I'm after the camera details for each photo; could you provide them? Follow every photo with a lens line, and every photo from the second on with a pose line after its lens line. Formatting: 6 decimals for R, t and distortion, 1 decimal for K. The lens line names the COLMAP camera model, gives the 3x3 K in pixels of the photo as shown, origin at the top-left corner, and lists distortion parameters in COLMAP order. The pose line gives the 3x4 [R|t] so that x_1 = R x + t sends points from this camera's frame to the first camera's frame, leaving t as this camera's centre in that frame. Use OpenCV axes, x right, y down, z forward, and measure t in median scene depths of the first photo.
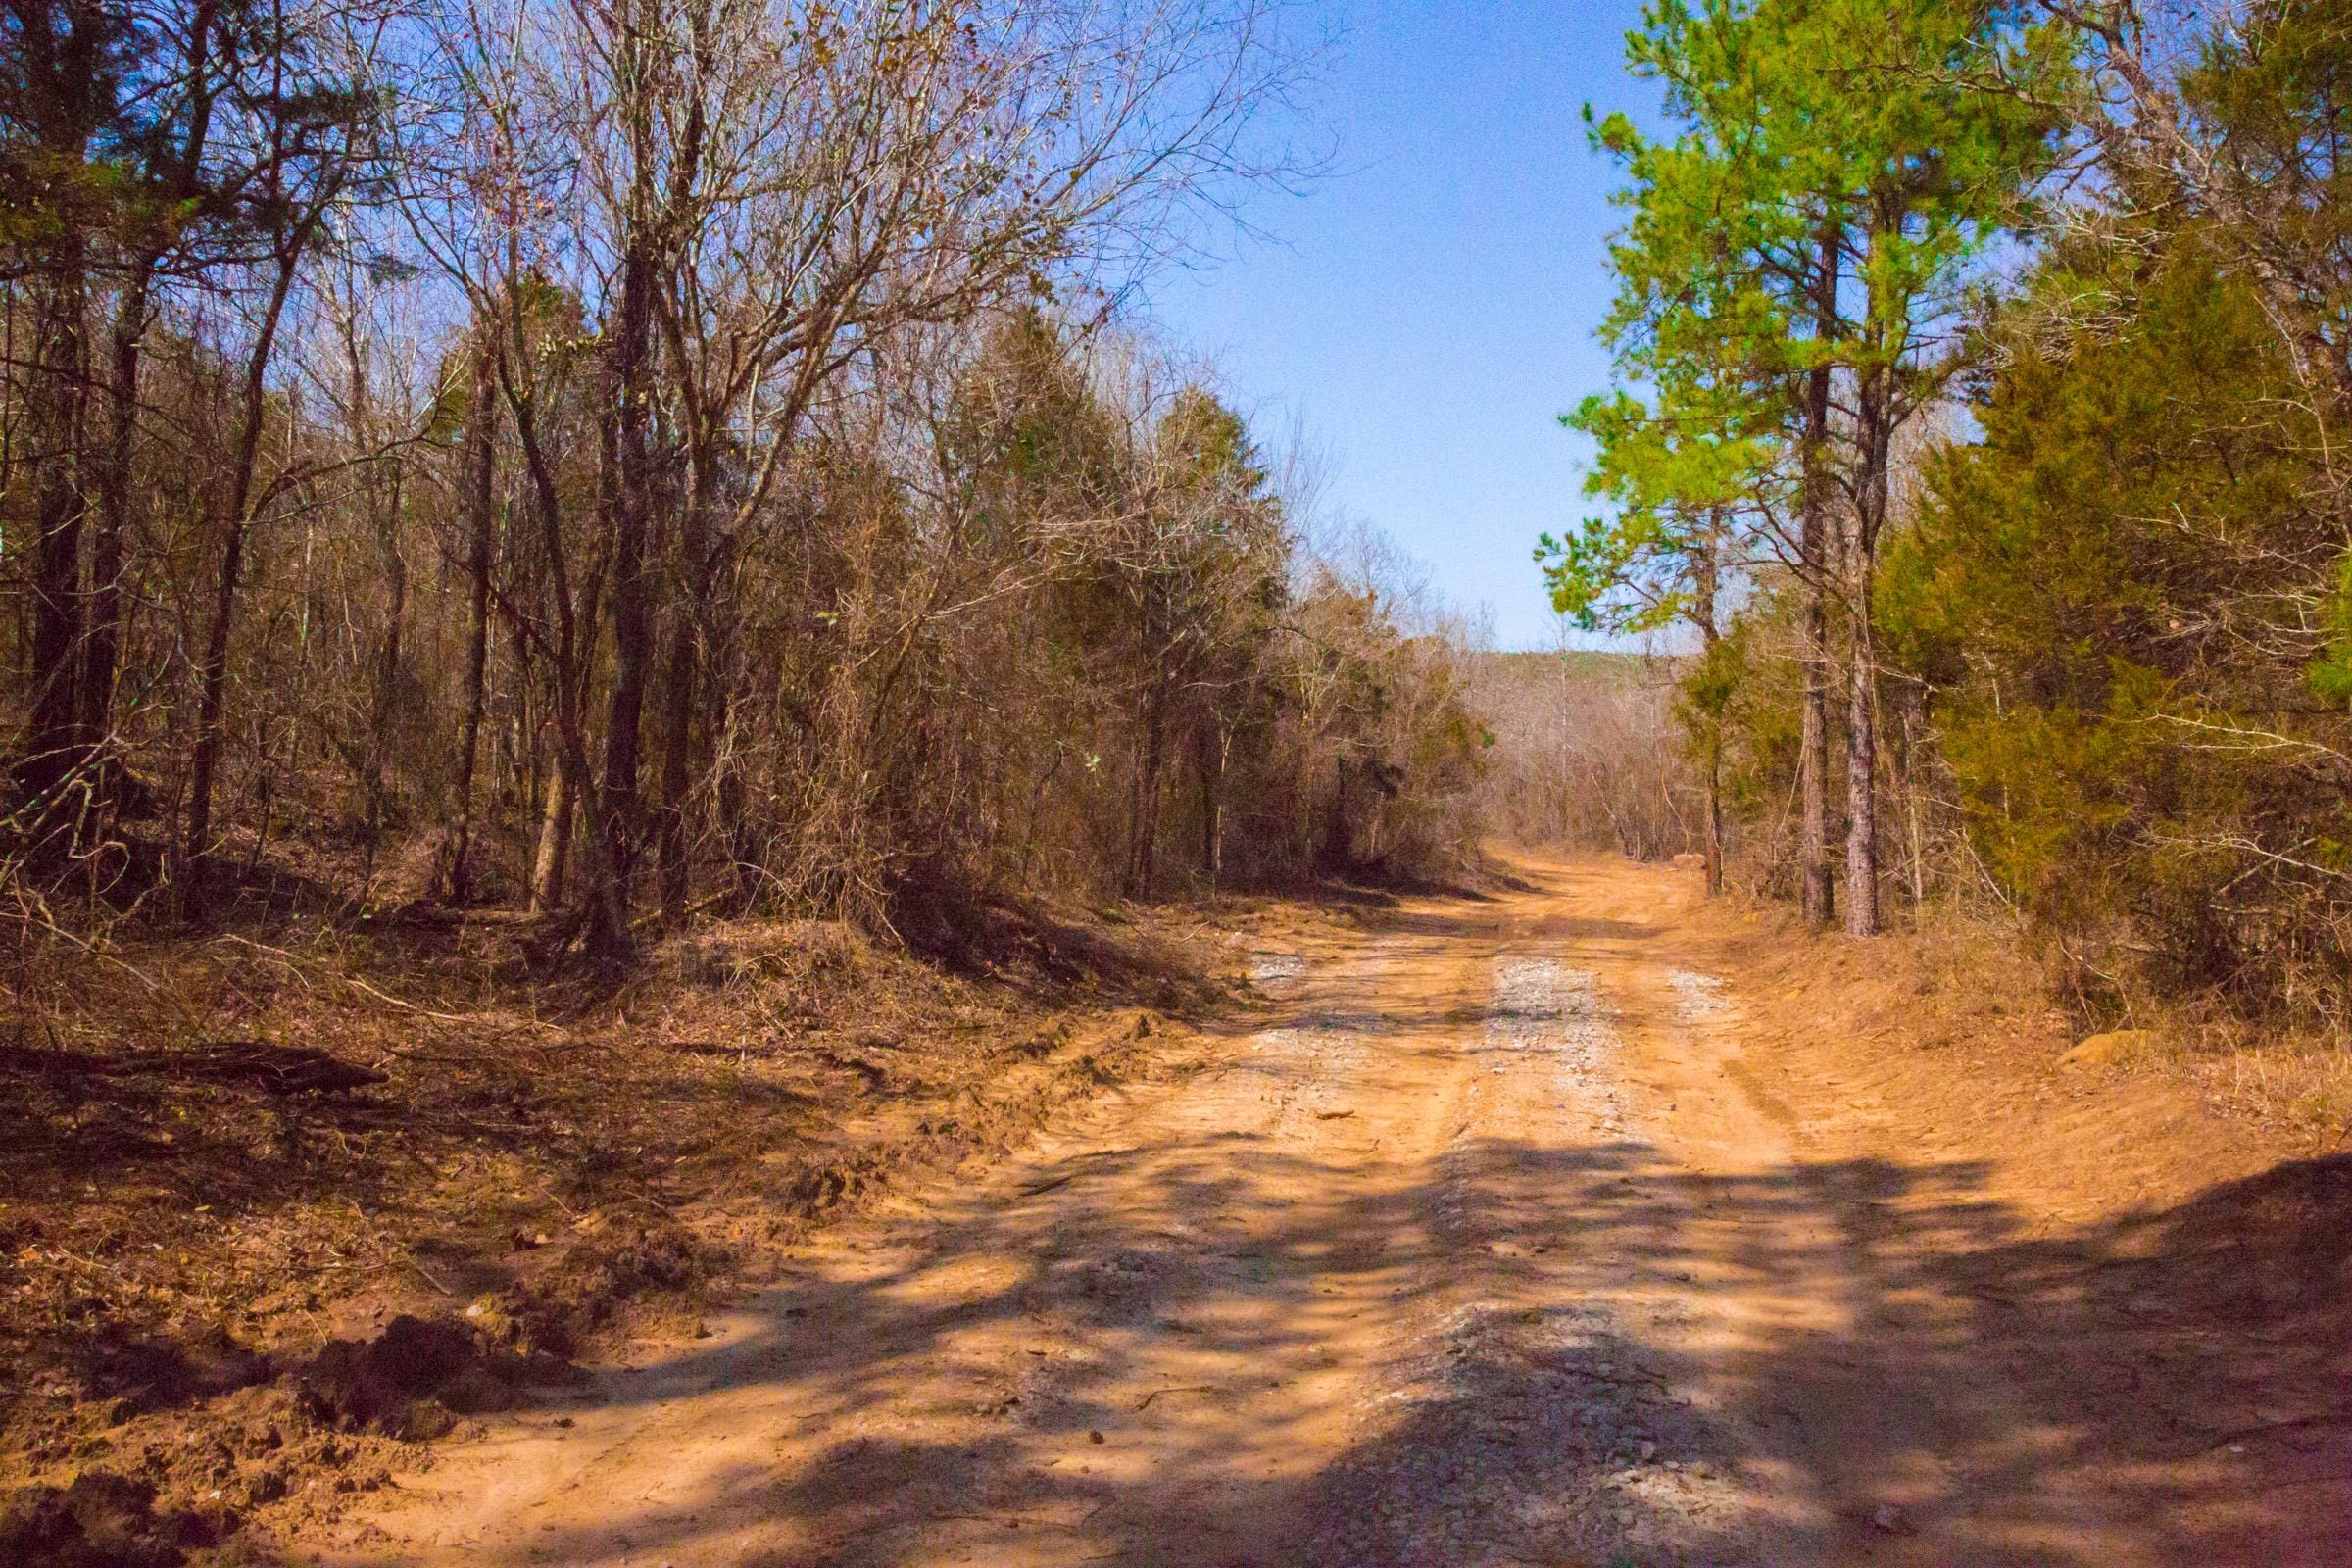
lens RADIAL K [[2249.2, 0, 1176.0], [0, 2249.2, 784.0], [0, 0, 1]] dist [-0.000065, 0.084414]
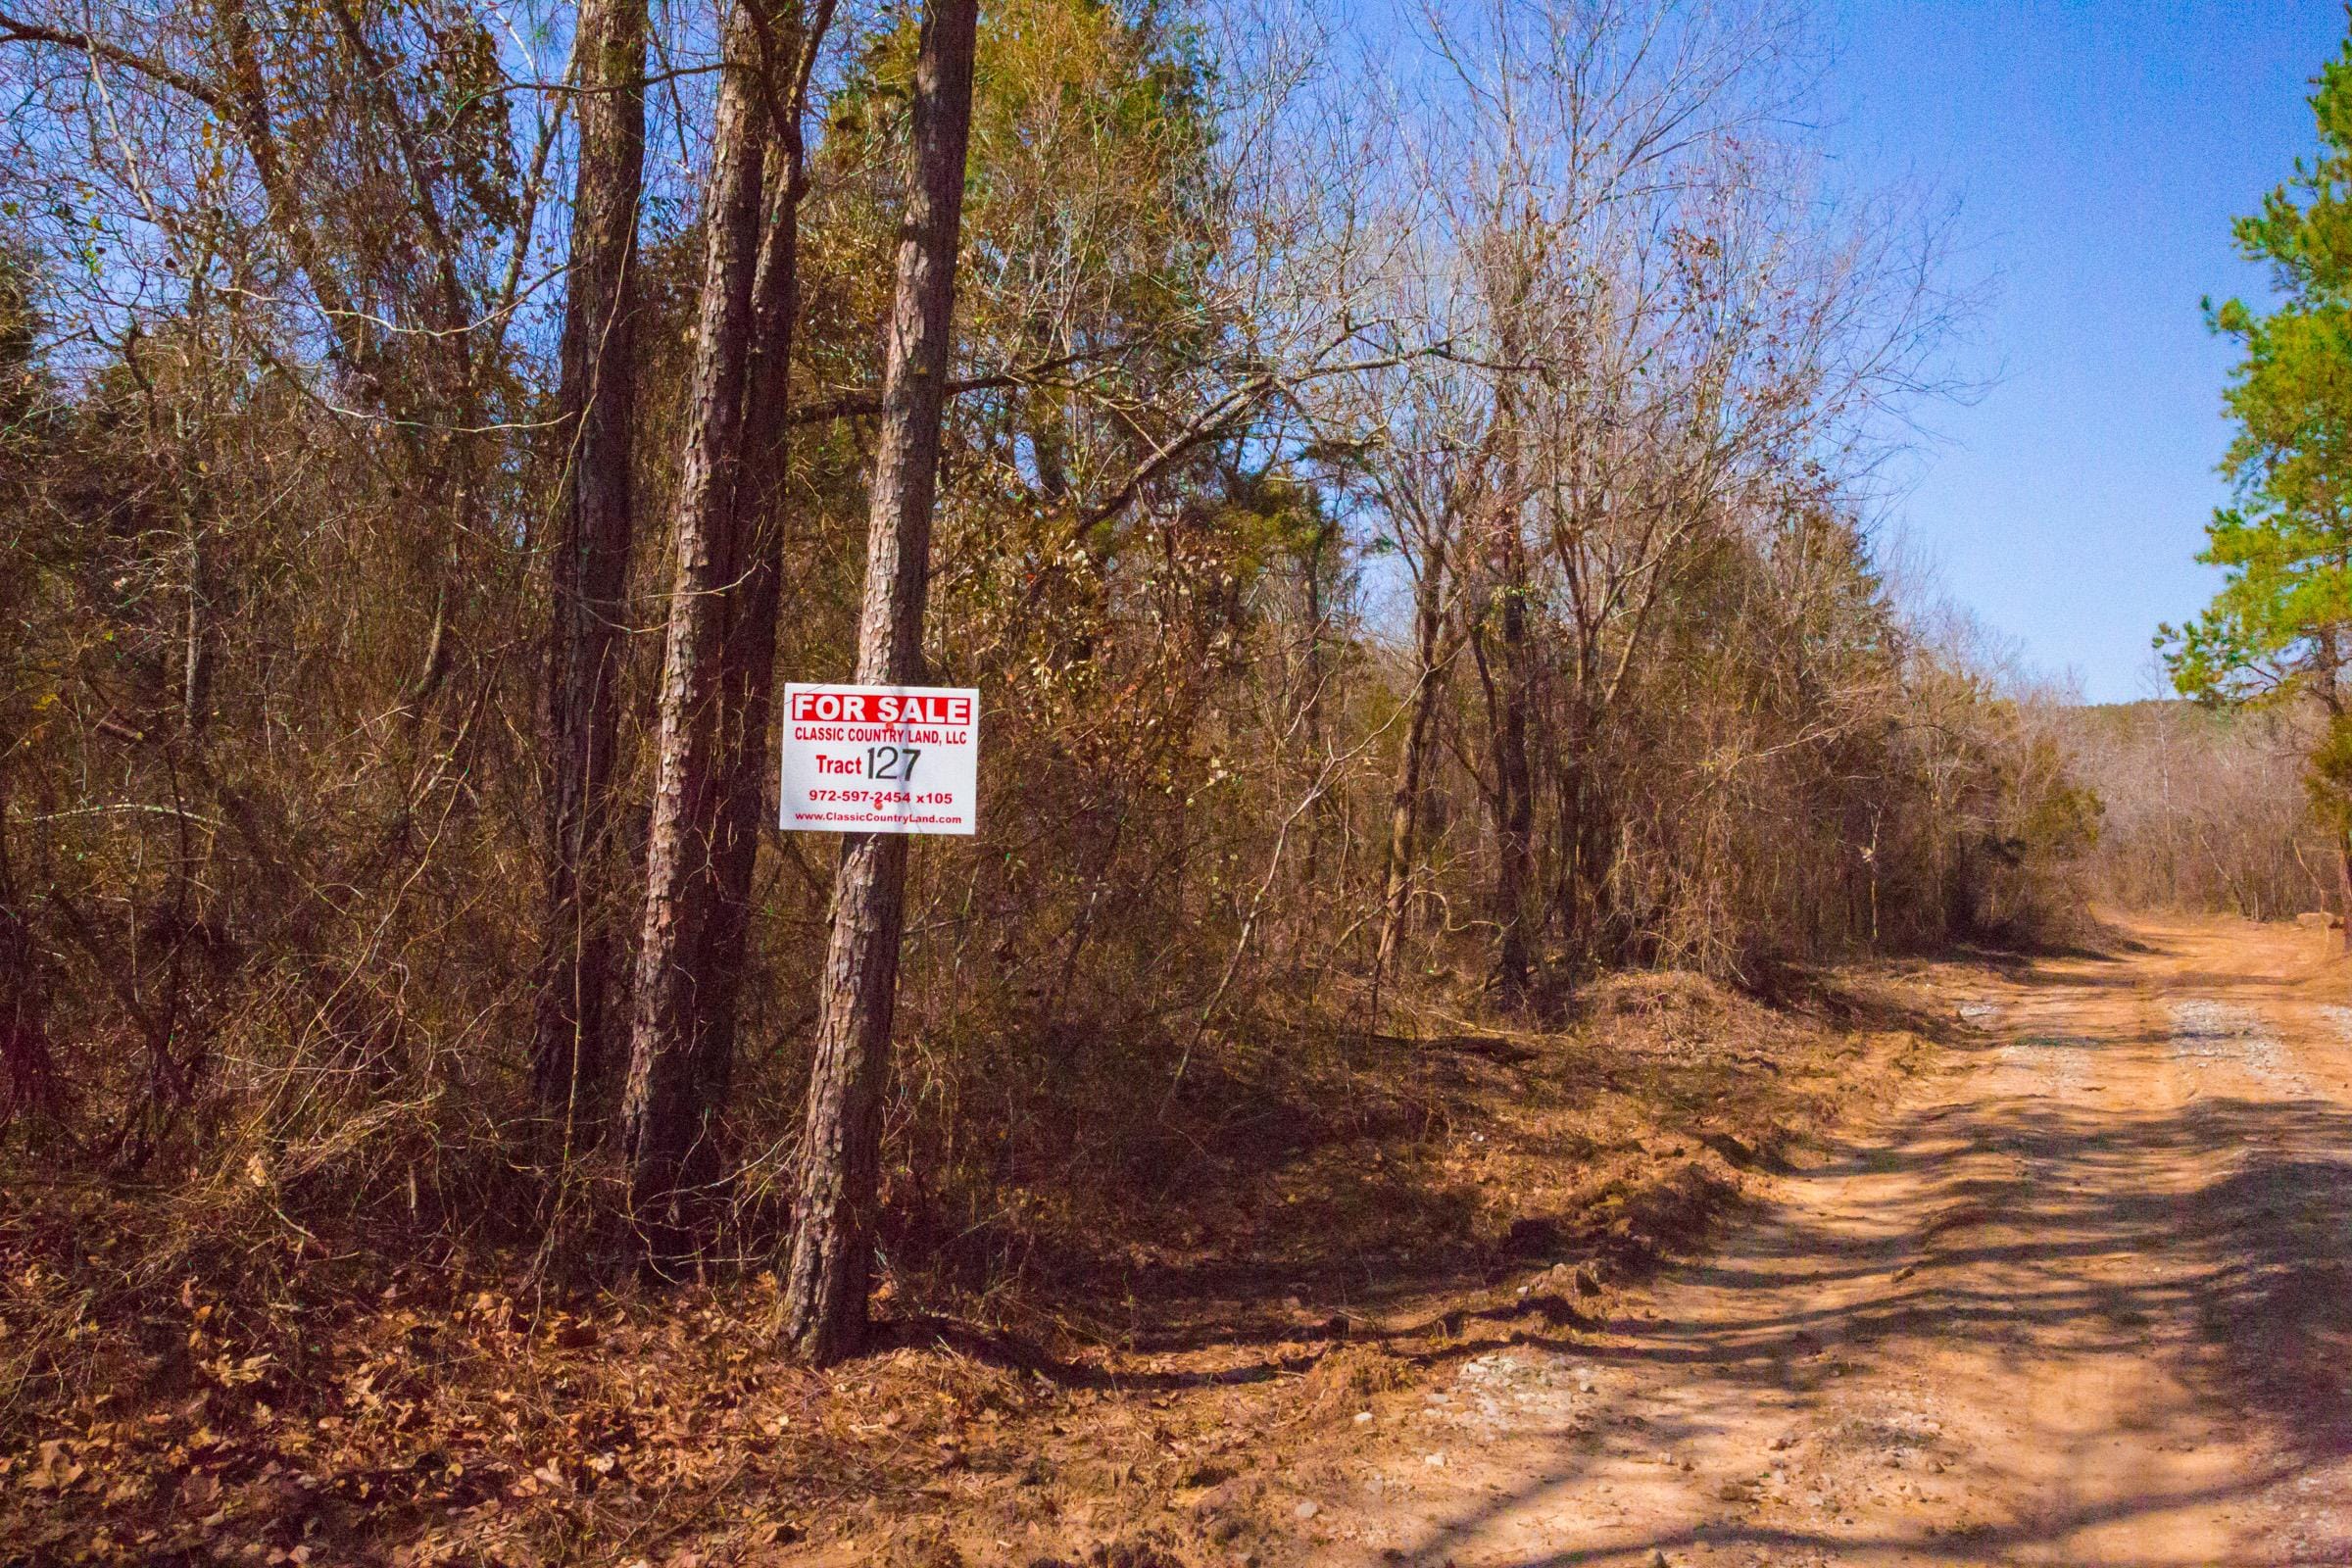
lens RADIAL K [[2249.2, 0, 1176.0], [0, 2249.2, 784.0], [0, 0, 1]] dist [-0.000065, 0.084414]
pose [[0.970976, -0.045954, -0.234721, -0.057925], [0.037059, 0.998423, -0.042172, -0.004734], [0.236288, 0.032249, 0.971148, -0.217599]]
